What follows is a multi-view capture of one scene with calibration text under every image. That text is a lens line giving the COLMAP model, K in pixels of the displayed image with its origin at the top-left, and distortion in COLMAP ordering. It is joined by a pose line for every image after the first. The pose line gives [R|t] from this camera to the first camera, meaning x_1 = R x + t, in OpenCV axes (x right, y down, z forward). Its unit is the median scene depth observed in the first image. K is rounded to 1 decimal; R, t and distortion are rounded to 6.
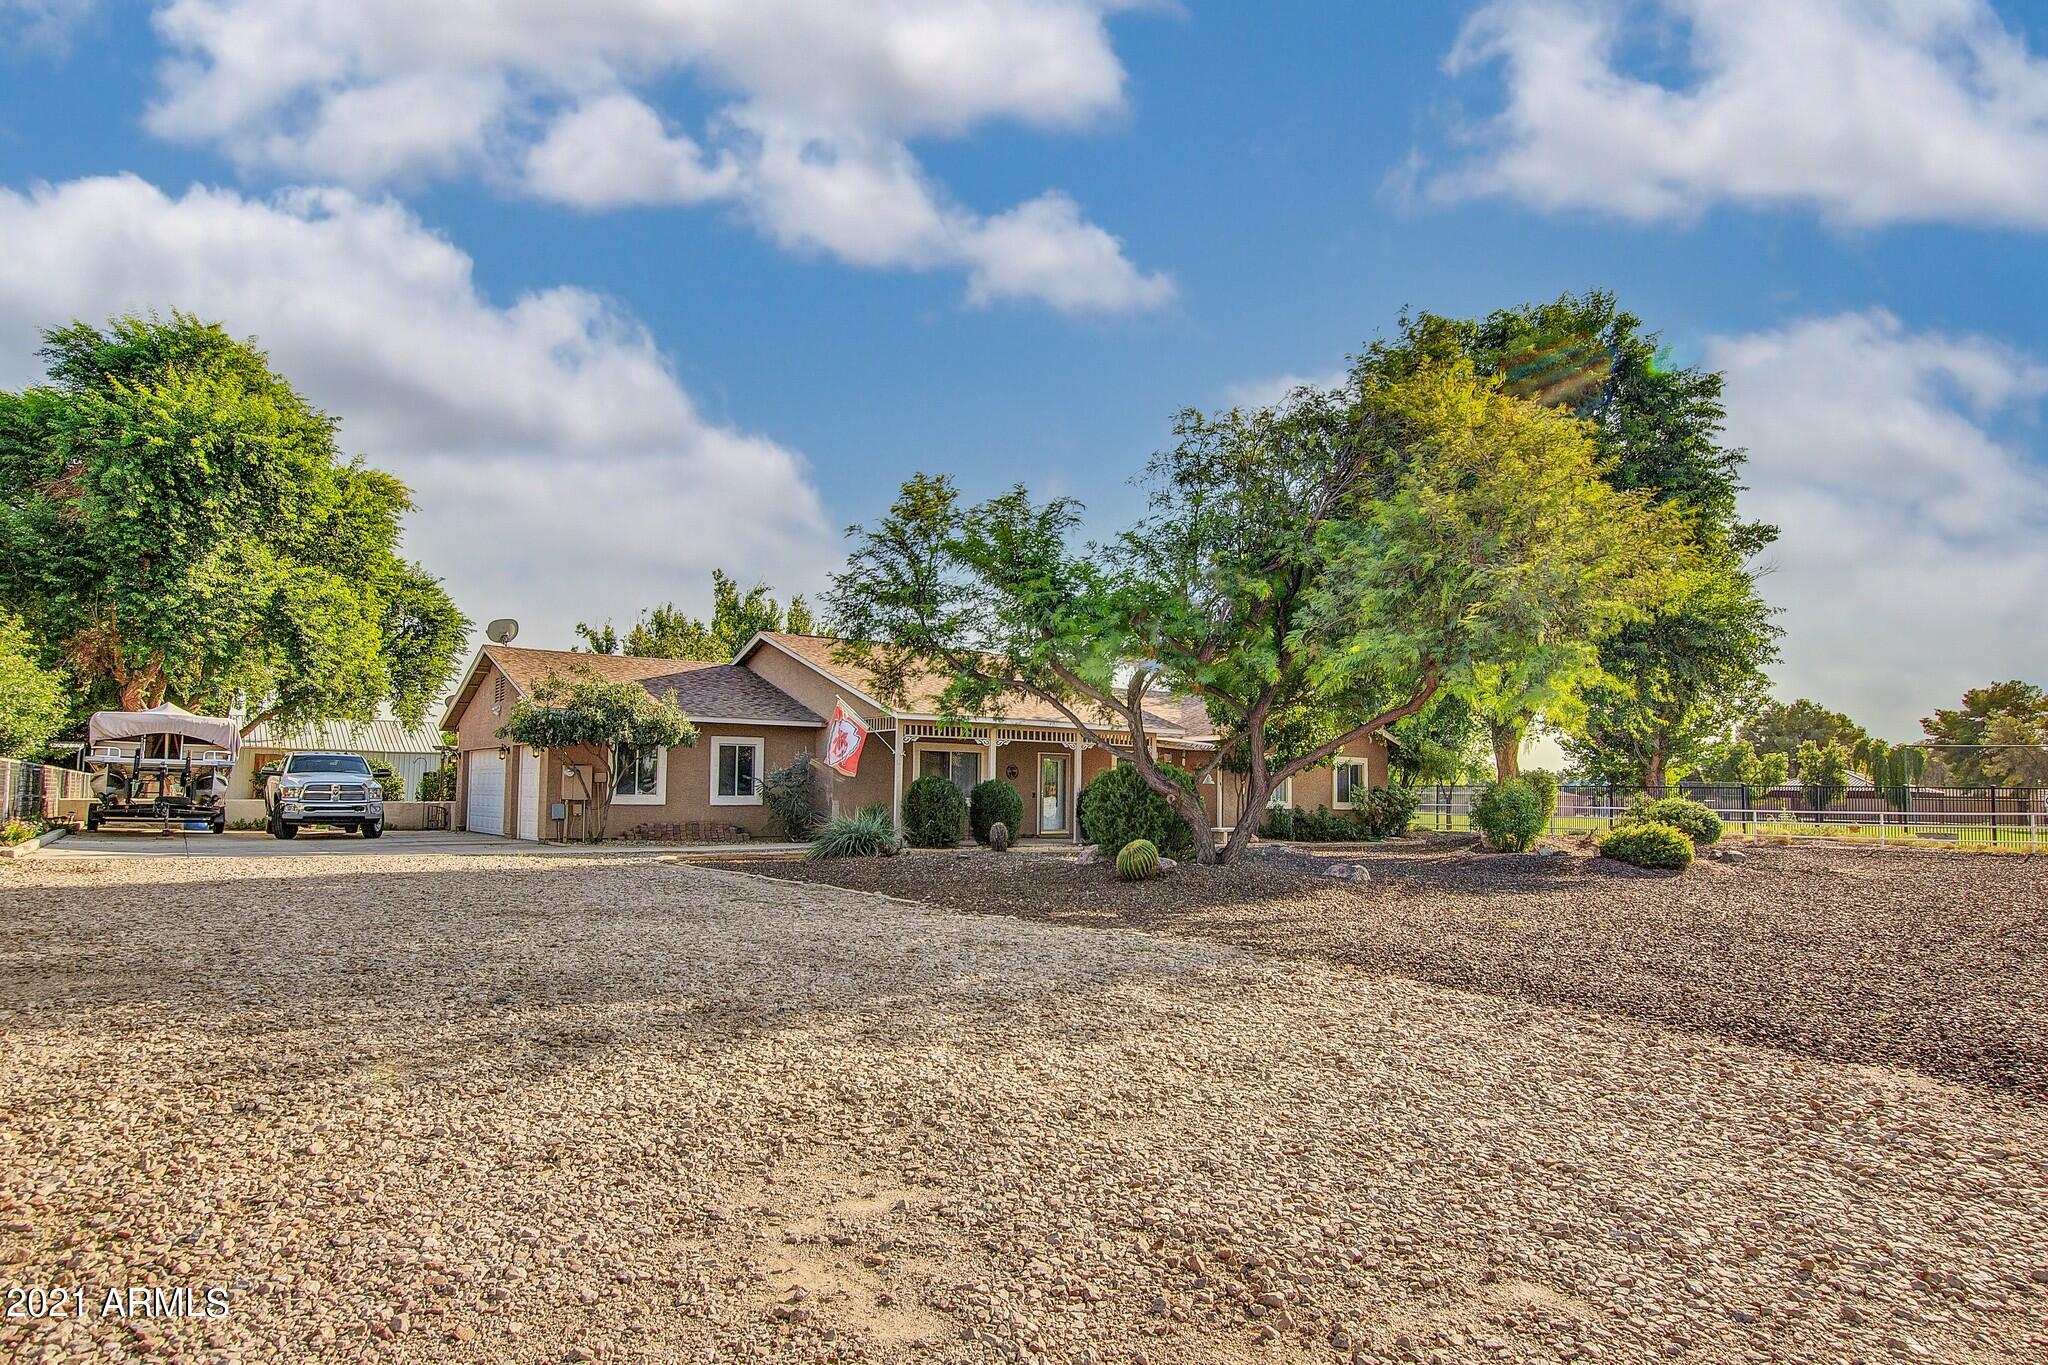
lens RADIAL K [[1176.2, 0, 1026.2], [0, 1176.2, 745.4], [0, 0, 1]] dist [0.026441, -0.001060]
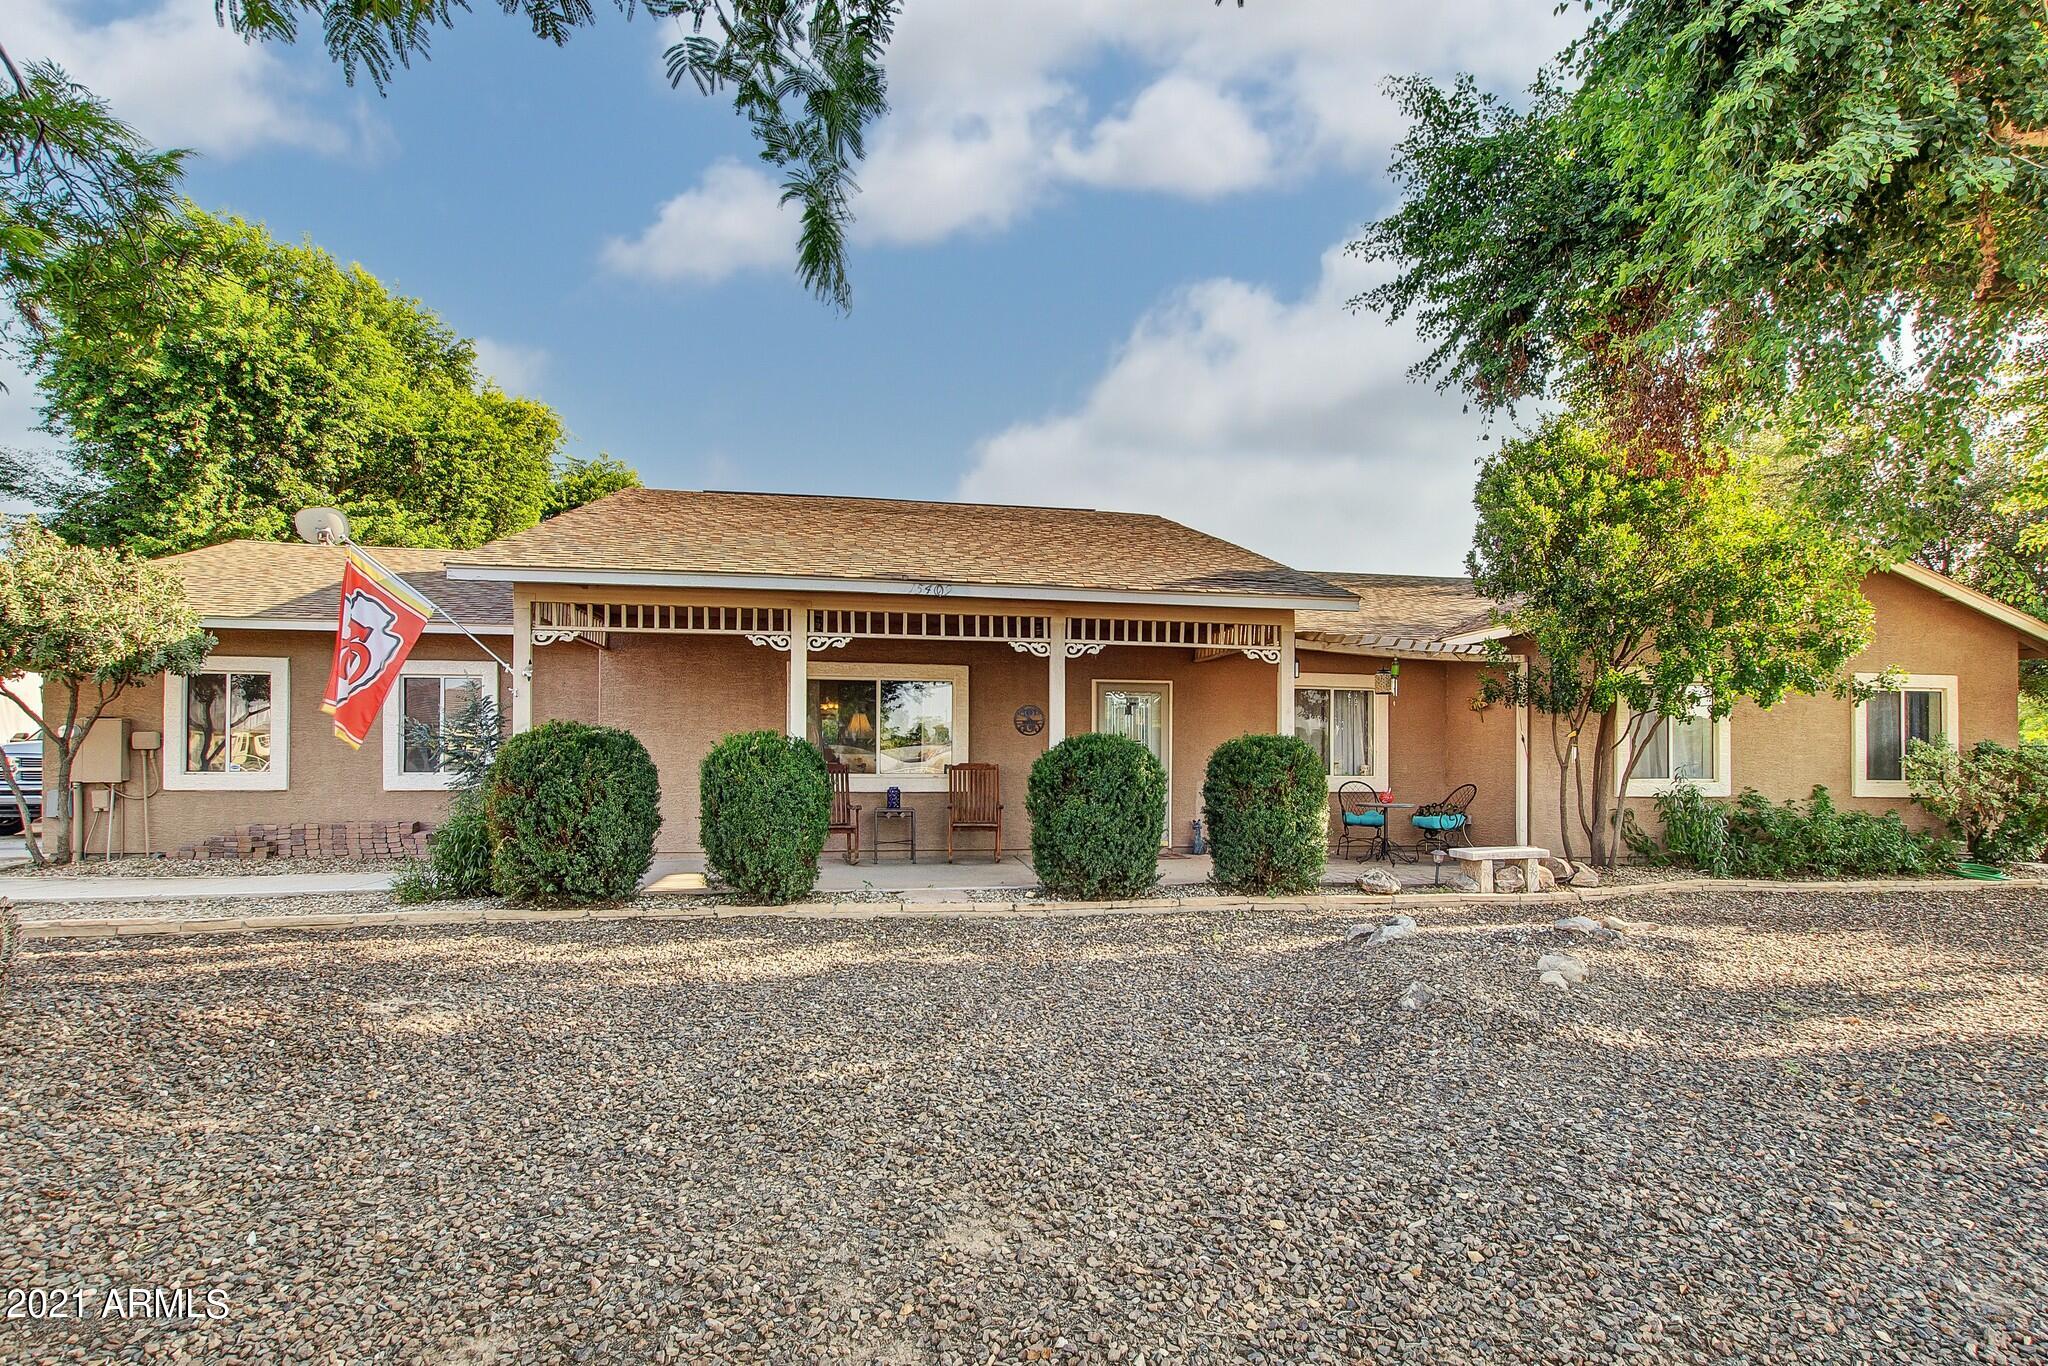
lens RADIAL K [[1030.3, 0, 1096.7], [0, 1030.3, 760.2], [0, 0, 1]] dist [0.009408, 0.000170]
pose [[0.912103, -0.008088, -0.409880, 0.182979], [0.022734, 0.999265, 0.030872, 0.025777], [0.409329, -0.037477, 0.911617, 0.609855]]
